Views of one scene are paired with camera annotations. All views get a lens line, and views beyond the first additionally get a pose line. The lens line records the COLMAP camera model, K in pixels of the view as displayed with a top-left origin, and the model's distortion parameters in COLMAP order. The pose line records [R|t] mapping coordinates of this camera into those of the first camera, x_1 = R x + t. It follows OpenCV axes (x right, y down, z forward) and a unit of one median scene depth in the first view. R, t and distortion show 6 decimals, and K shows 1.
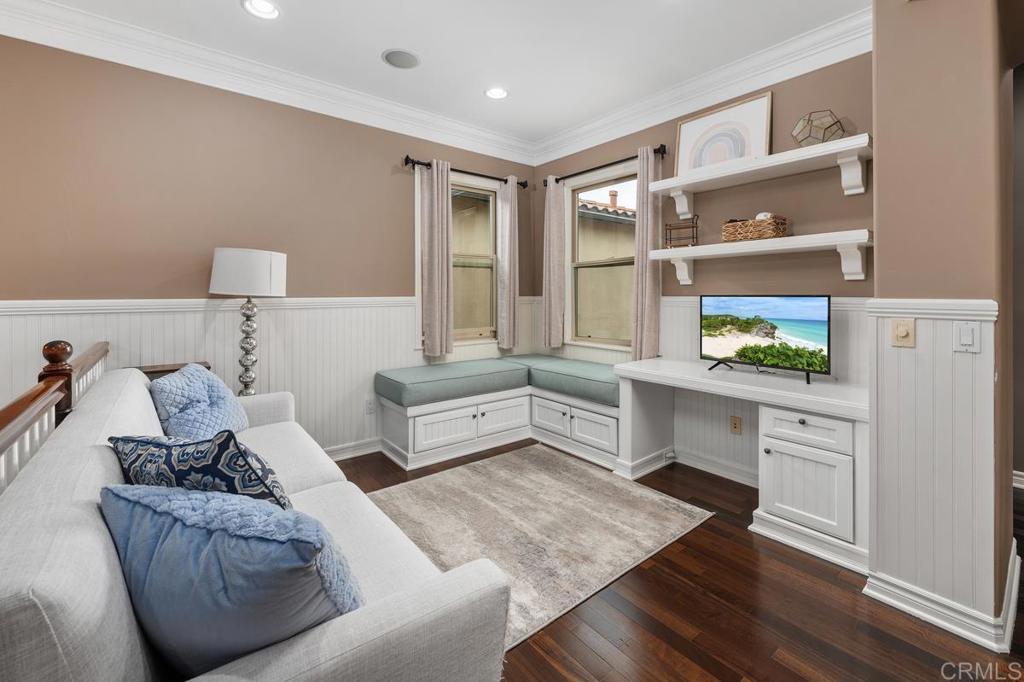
lens RADIAL K [[430.3, 0, 513.8], [0, 430.3, 302.1], [0, 0, 1]] dist [-0.000913, -0.000167]
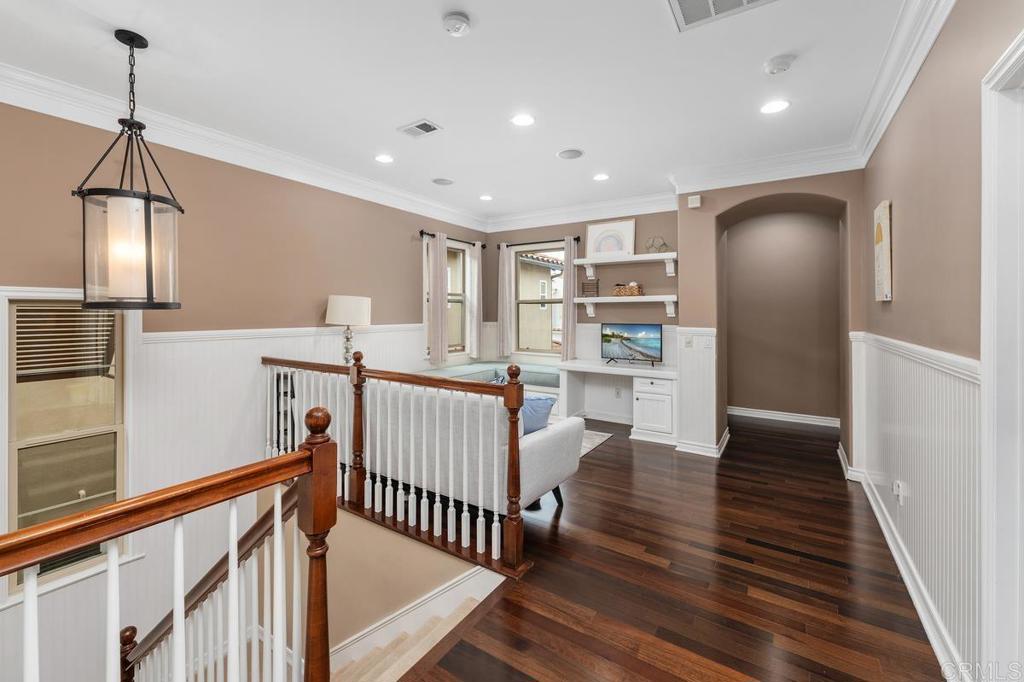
lens RADIAL K [[423.2, 0, 513.8], [0, 423.2, 316.2], [0, 0, 1]] dist [0.001532, 0.000067]
pose [[0.950910, 0.002344, 0.309457, -0.464153], [0.000544, 0.999957, -0.009244, -0.028788], [-0.309466, 0.008958, 0.950868, -0.582047]]
